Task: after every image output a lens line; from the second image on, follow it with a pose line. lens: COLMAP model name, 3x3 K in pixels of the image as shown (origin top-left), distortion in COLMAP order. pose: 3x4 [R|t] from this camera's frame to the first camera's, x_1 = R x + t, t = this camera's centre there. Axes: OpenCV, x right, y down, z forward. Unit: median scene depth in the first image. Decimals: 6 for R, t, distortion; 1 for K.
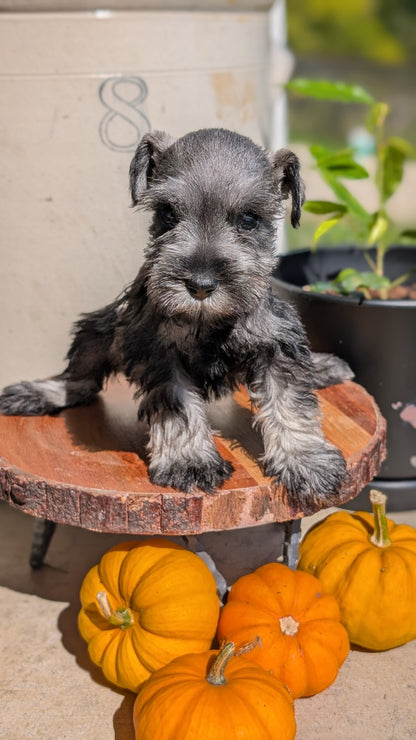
lens RADIAL K [[1068.7, 0, 193.9], [0, 1068.7, 405.4], [0, 0, 1]] dist [-0.010940, 0.000000]
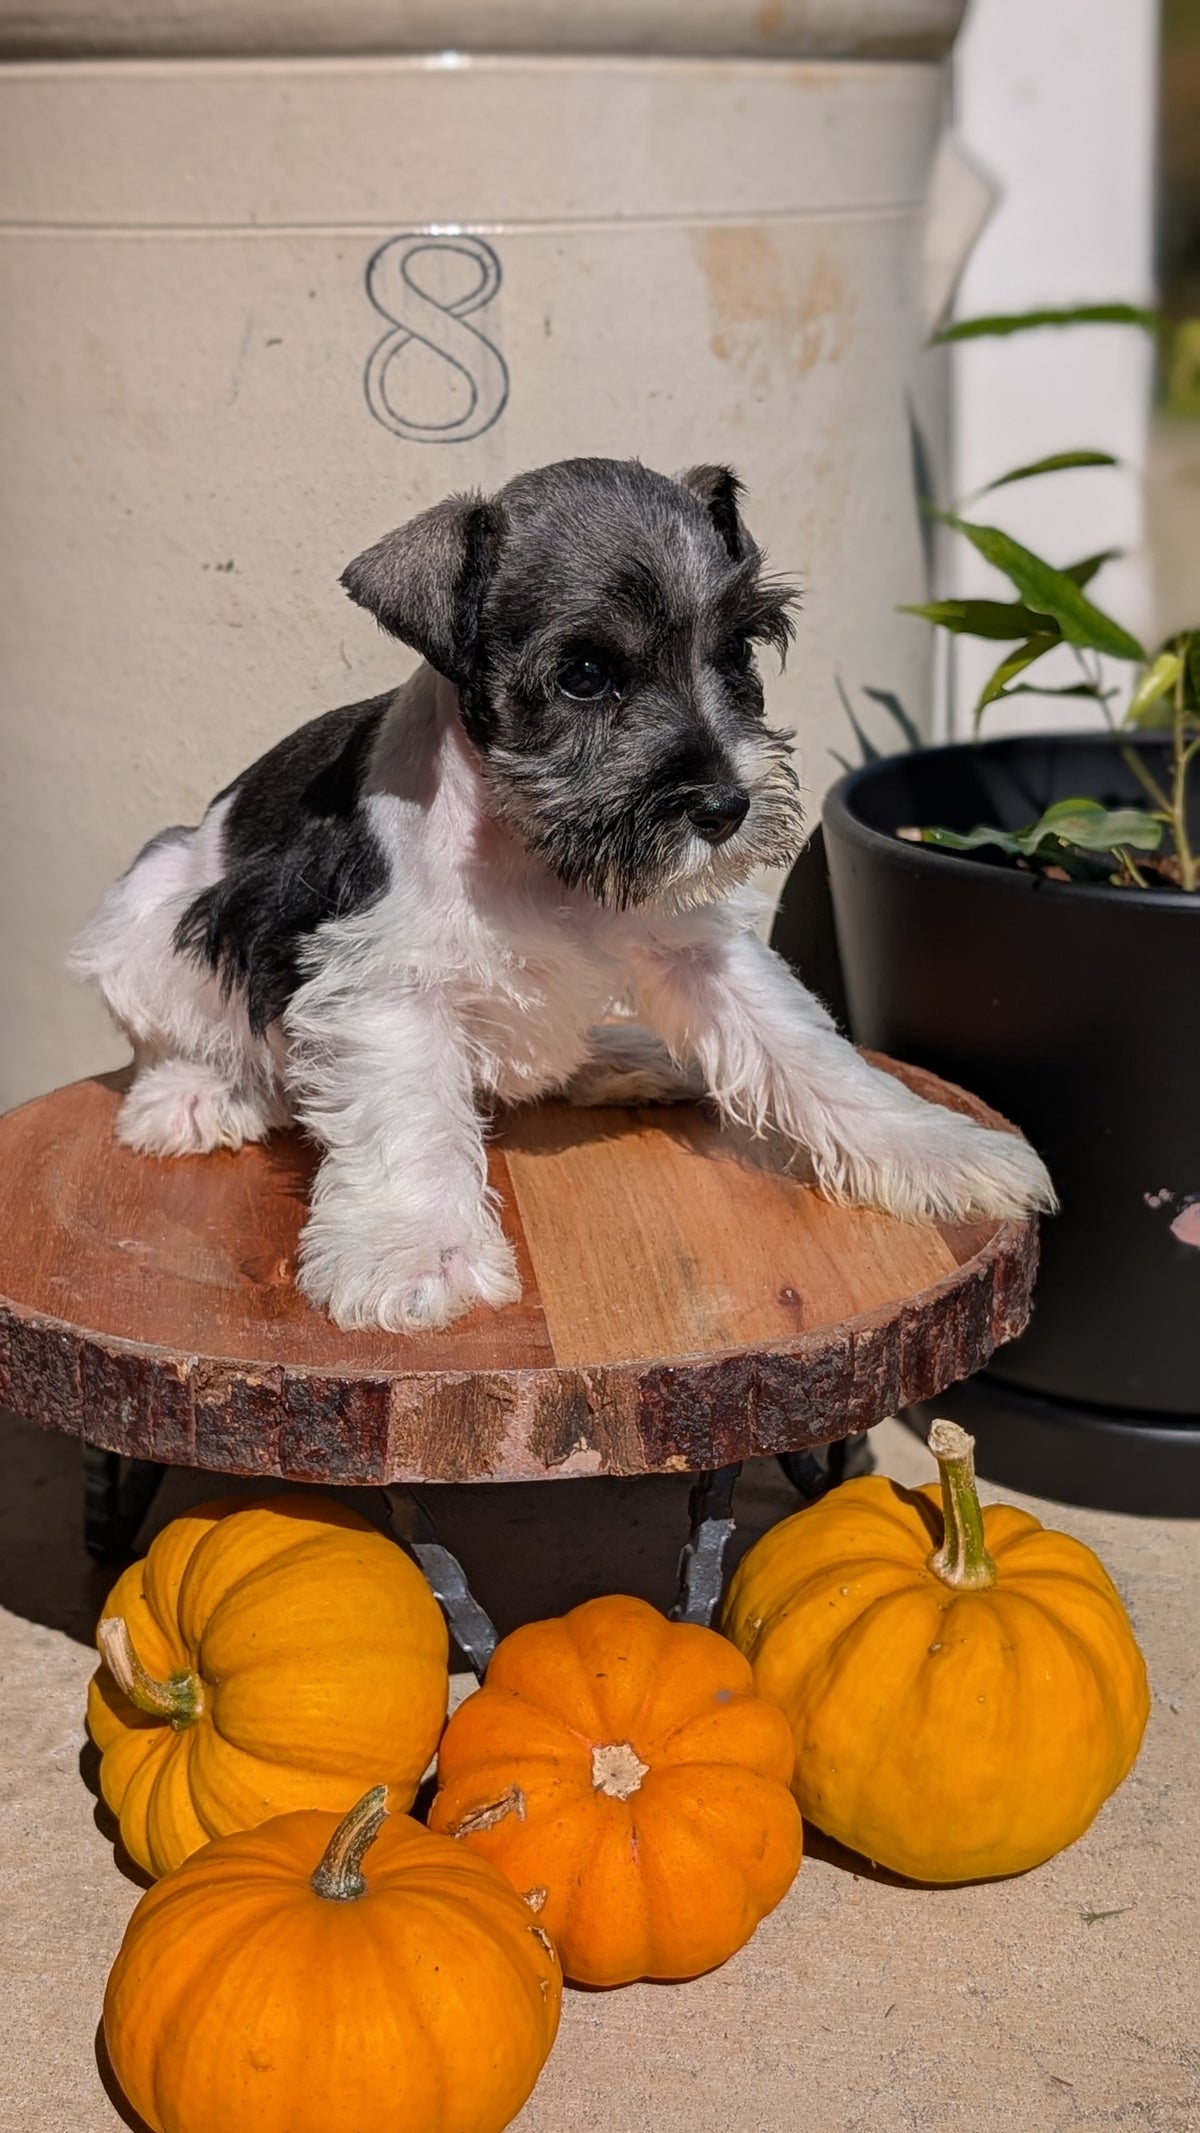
lens RADIAL K [[3080.4, 0, 528.2], [0, 3080.4, 1147.7], [0, 0, 1]] dist [-0.010940, 0.000000]
pose [[0.975275, 0.072704, -0.208691, 0.252832], [-0.076618, 0.997003, -0.010722, 0.012968], [0.207286, 0.026447, 0.977923, -0.010960]]
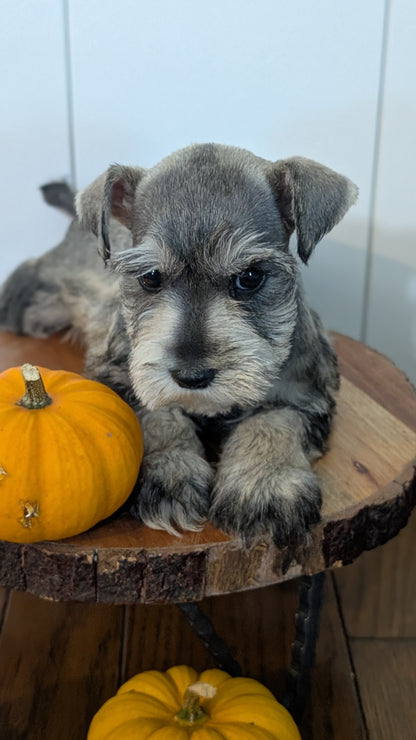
lens RADIAL K [[1068.7, 0, 205.5], [0, 1068.7, 367.6], [0, 0, 1]] dist [-0.010940, 0.000000]
pose [[0.995516, -0.015824, 0.093255, -0.051812], [0.008969, 0.997257, 0.073477, -0.080385], [-0.094162, -0.072311, 0.992927, 0.304679]]
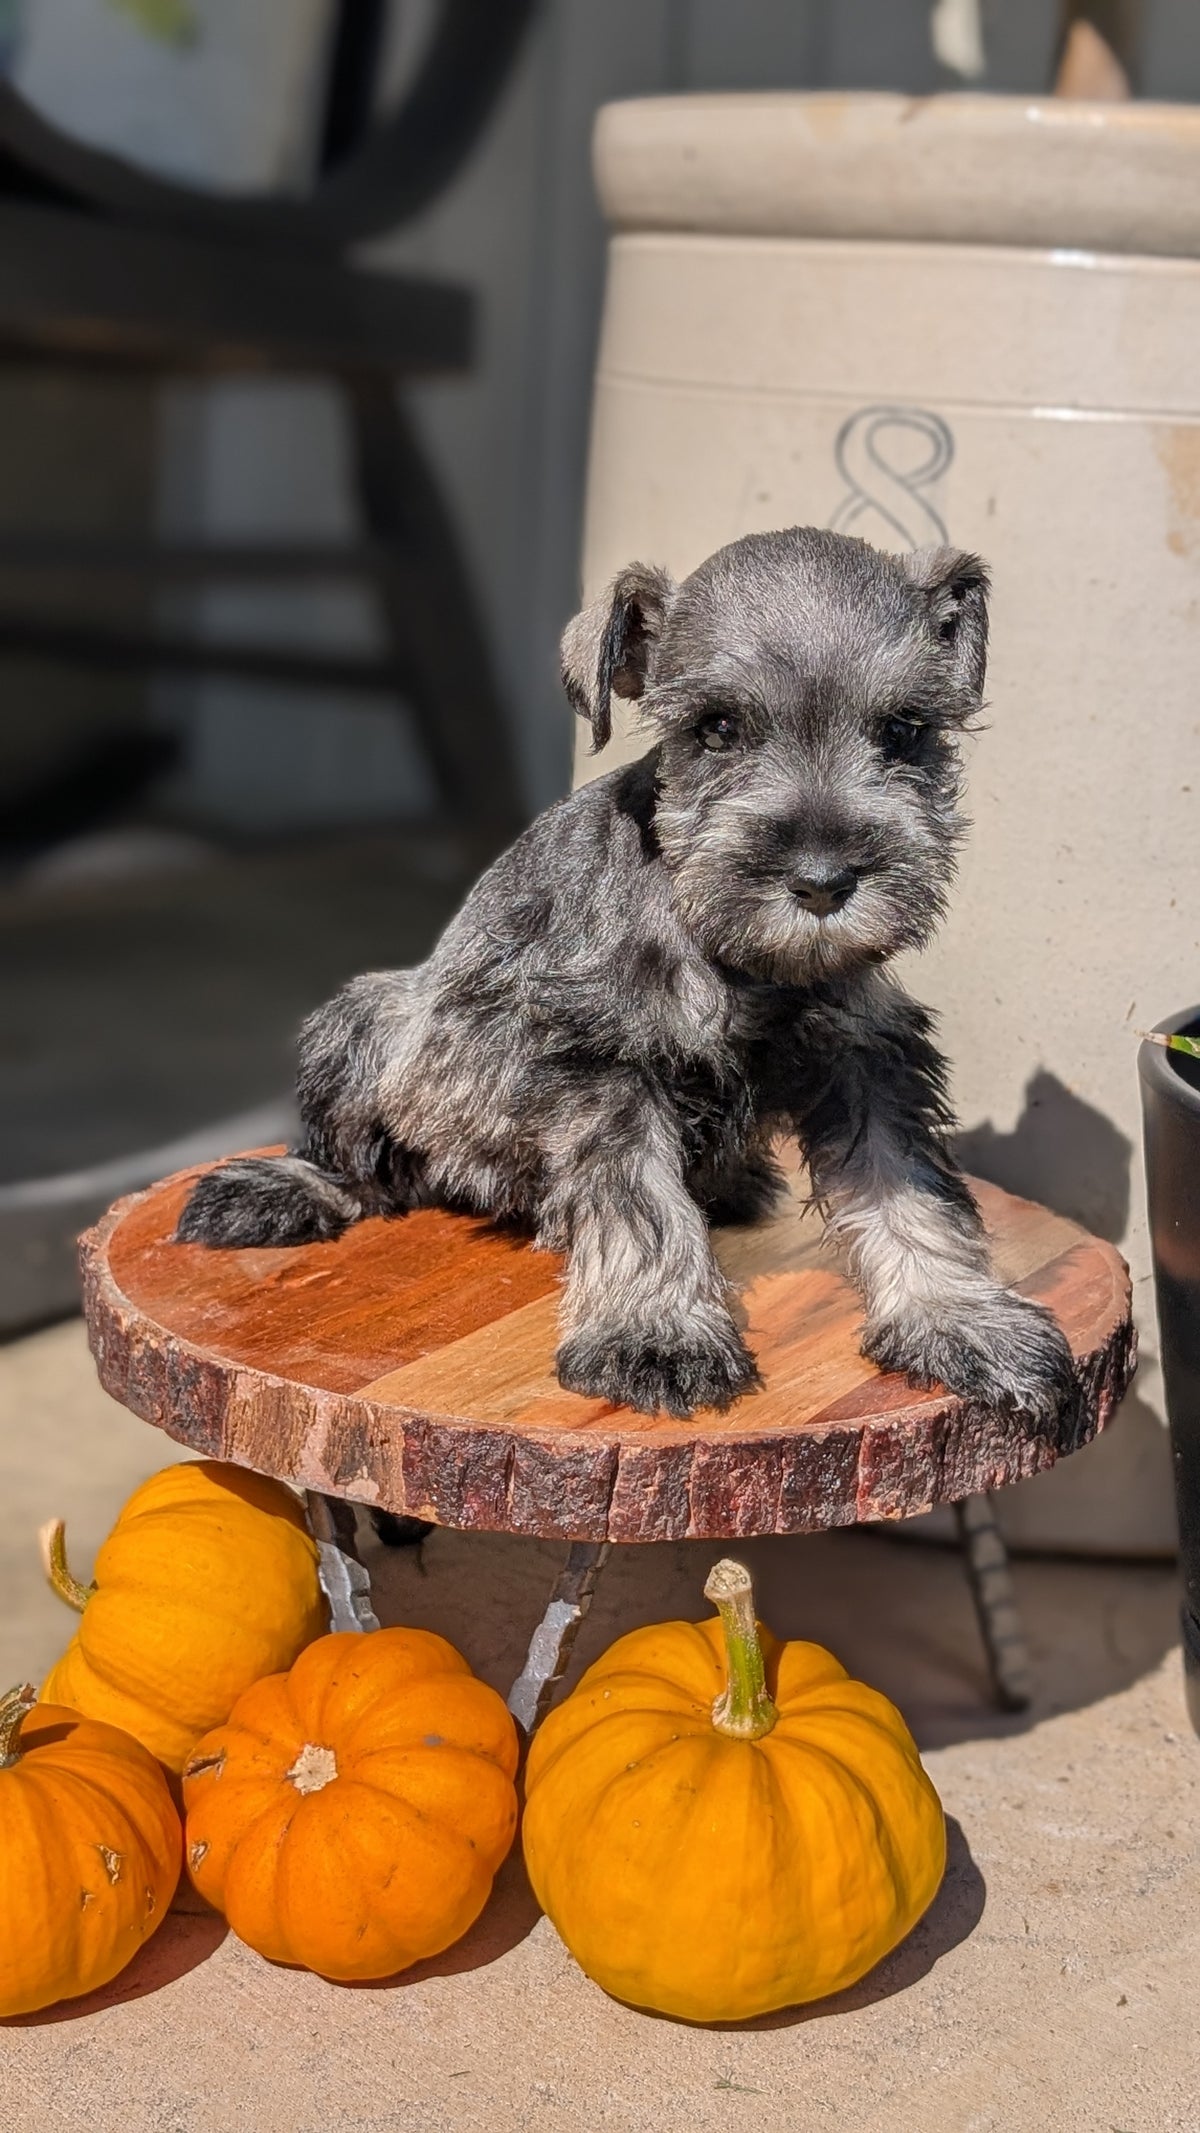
lens RADIAL K [[3080.4, 0, 562.3], [0, 3080.4, 1133.9], [0, 0, 1]] dist [-0.010940, 0.000000]
pose [[0.652612, 0.241741, -0.718094, 0.876667], [-0.302104, 0.952165, 0.045983, -0.090430], [0.694860, 0.186930, 0.694425, 0.237434]]
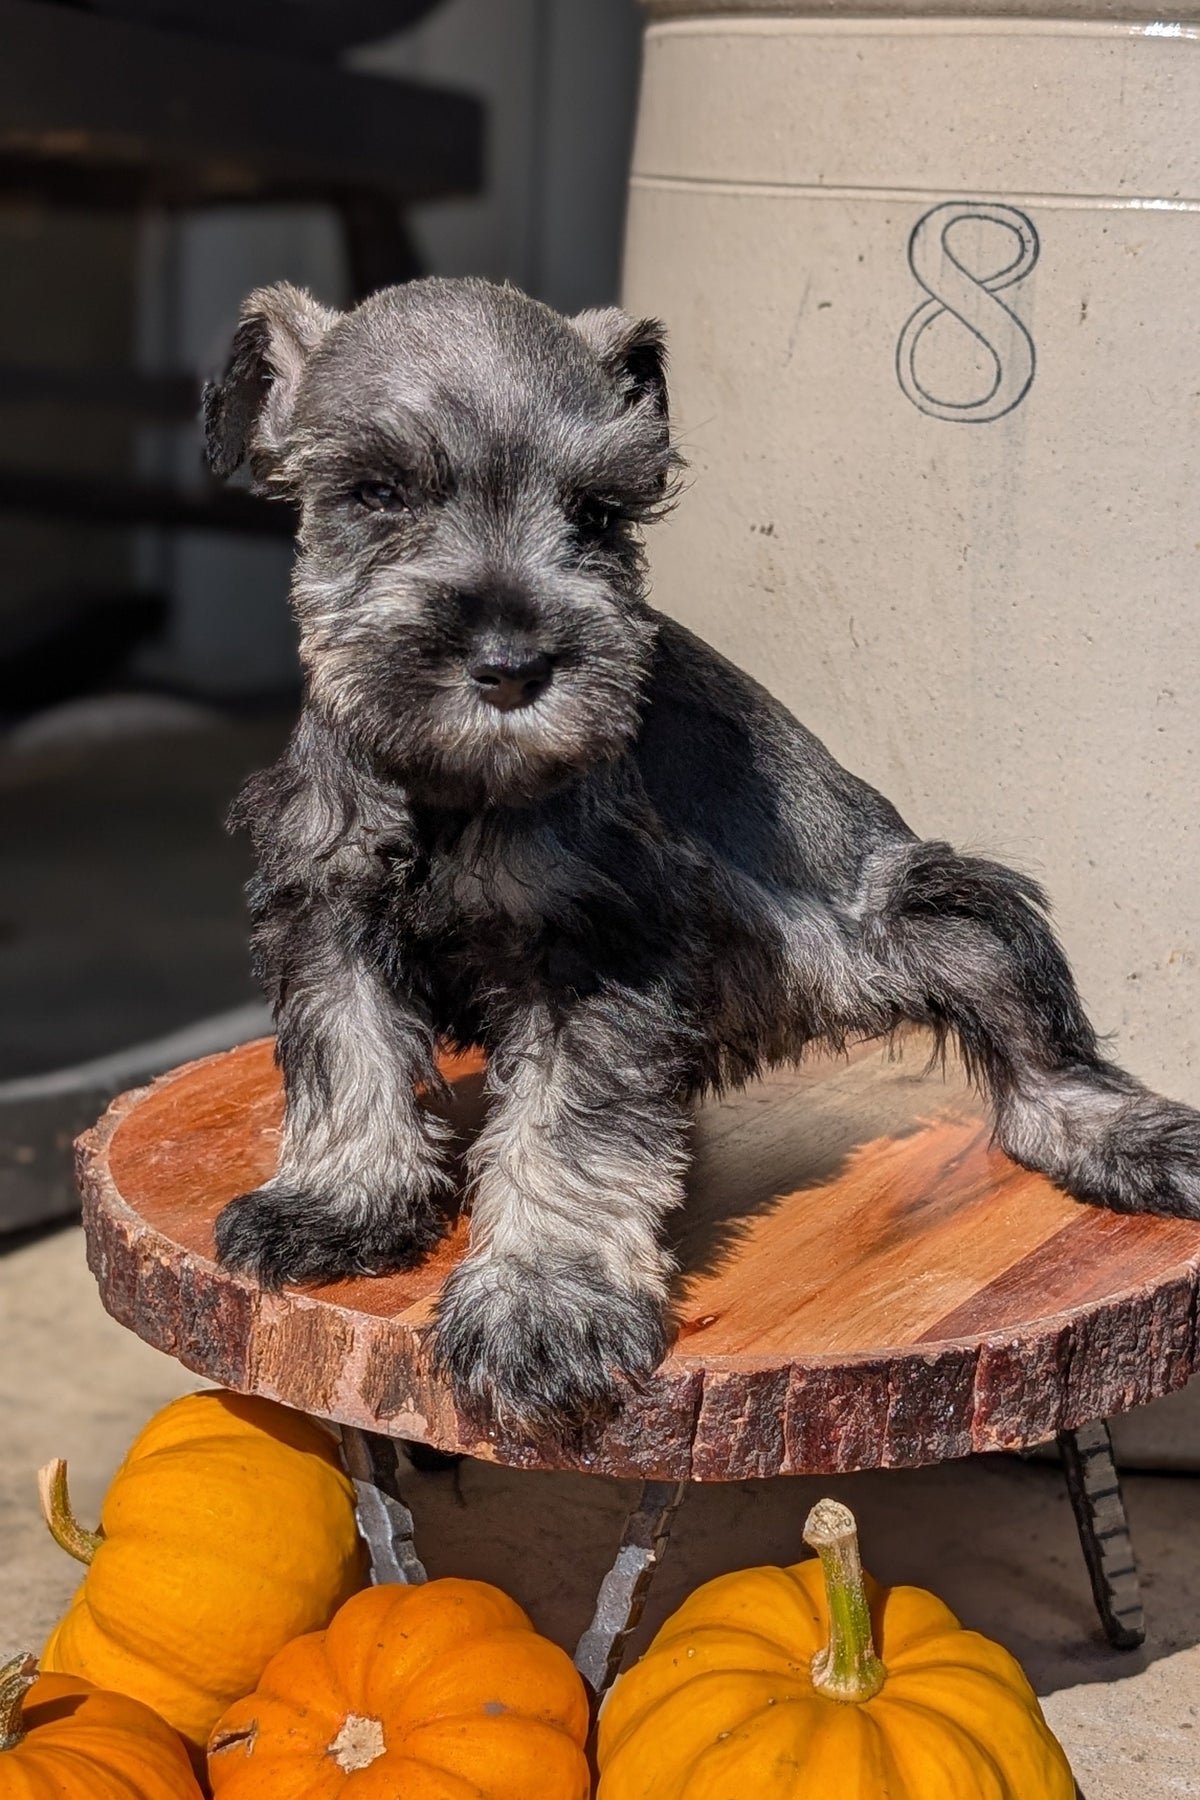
lens RADIAL K [[3070.2, 0, 618.1], [0, 3070.2, 1108.6], [0, 0, 1]] dist [-0.013021, 0.000000]
pose [[0.672483, 0.252836, -0.695587, 0.758032], [-0.290465, 0.954595, 0.066165, -0.074403], [0.680733, 0.157549, 0.715389, 0.317393]]
